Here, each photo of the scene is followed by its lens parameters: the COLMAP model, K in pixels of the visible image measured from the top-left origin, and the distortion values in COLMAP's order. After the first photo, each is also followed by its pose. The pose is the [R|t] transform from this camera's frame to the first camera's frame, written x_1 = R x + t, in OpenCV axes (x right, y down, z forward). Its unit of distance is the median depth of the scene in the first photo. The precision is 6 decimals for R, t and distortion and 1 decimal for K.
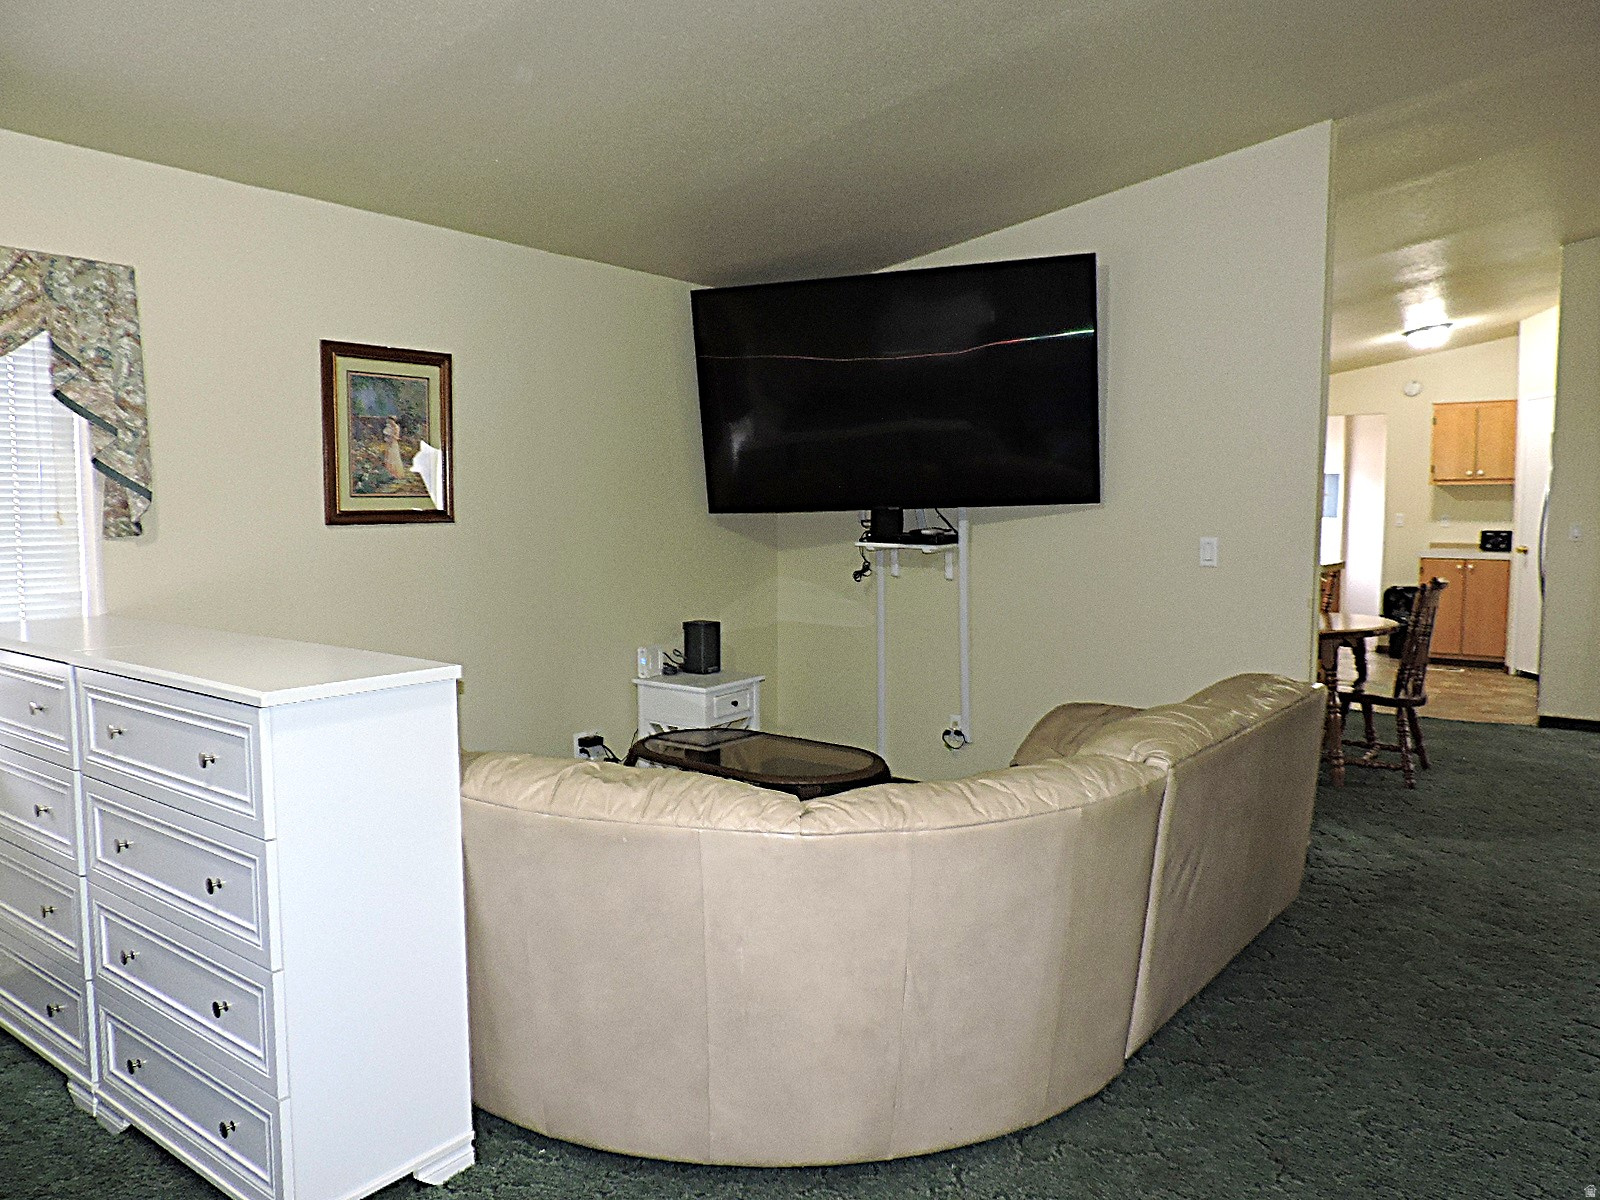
lens RADIAL K [[1133.2, 0, 793.9], [0, 1133.2, 590.2], [0, 0, 1]] dist [-0.013352, 0.005141]
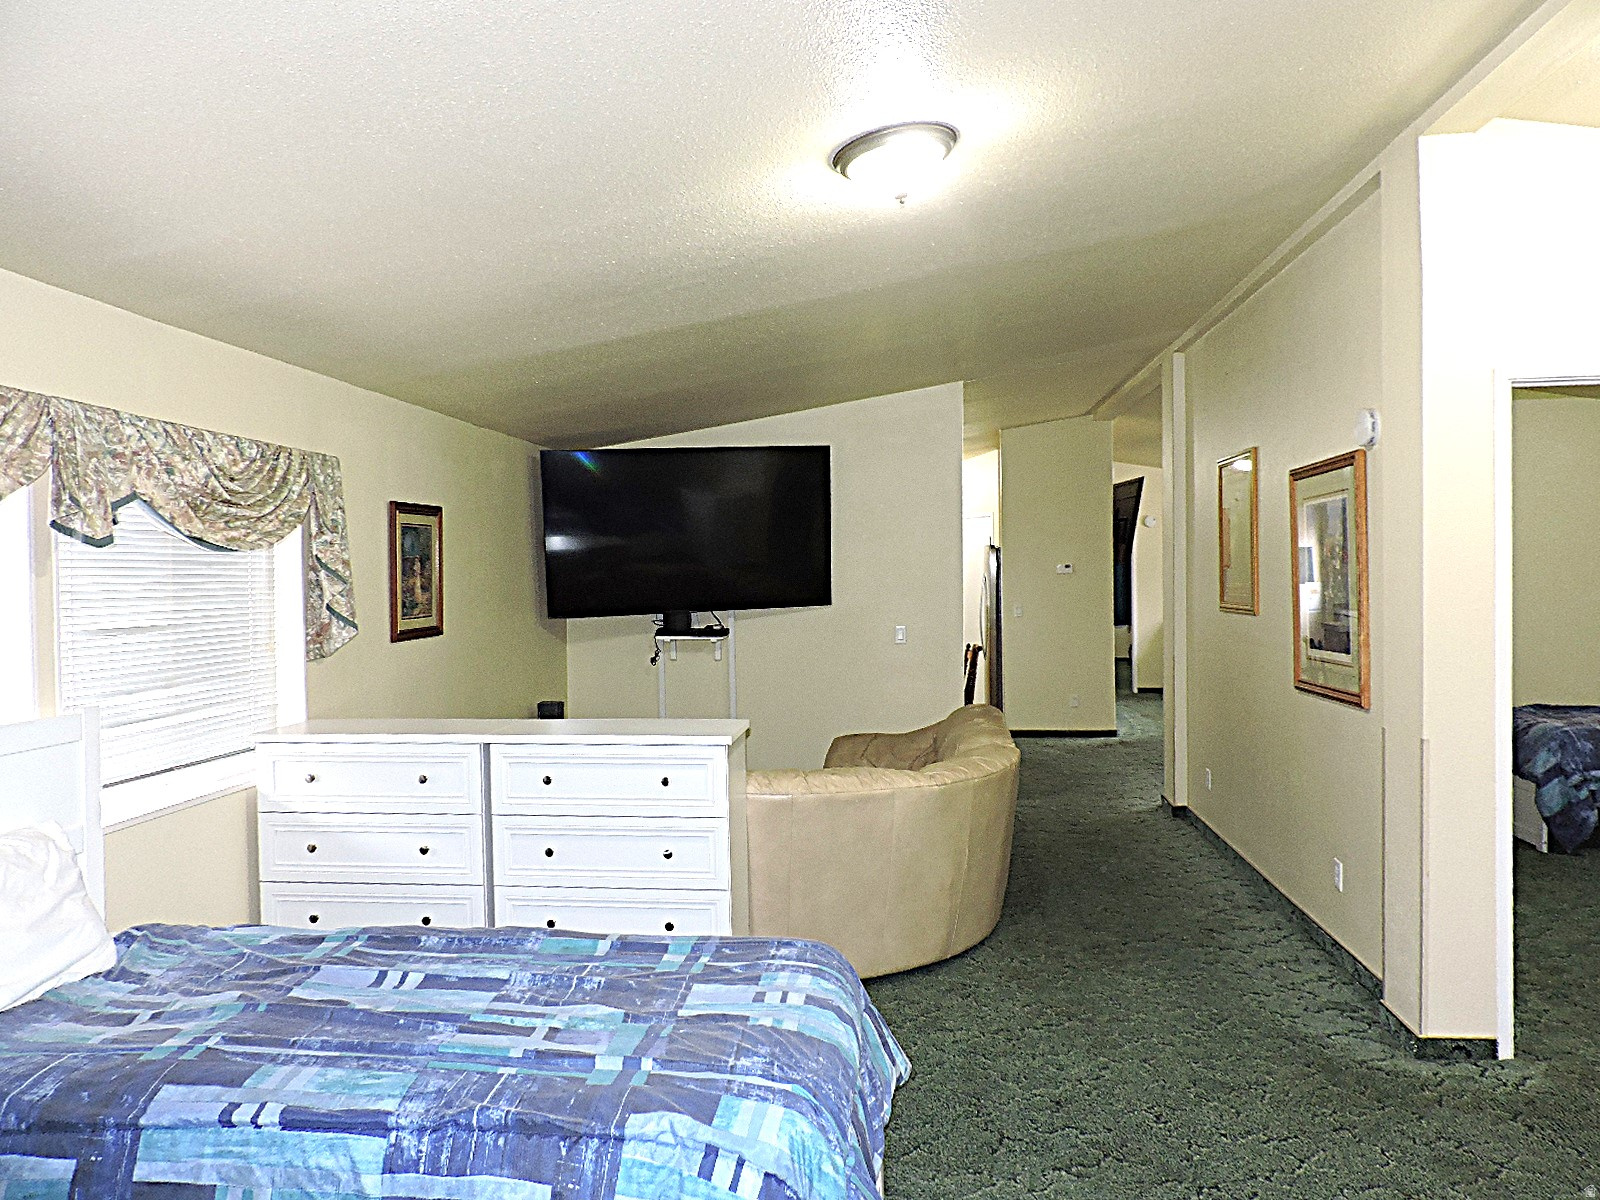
lens RADIAL K [[1133.2, 0, 808.1], [0, 1133.2, 600.0], [0, 0, 1]] dist [-0.013352, 0.005141]
pose [[0.852026, -0.023149, 0.522988, -0.626820], [0.053549, 0.997635, -0.043081, -0.022628], [-0.520754, 0.064712, 0.851251, -0.323550]]
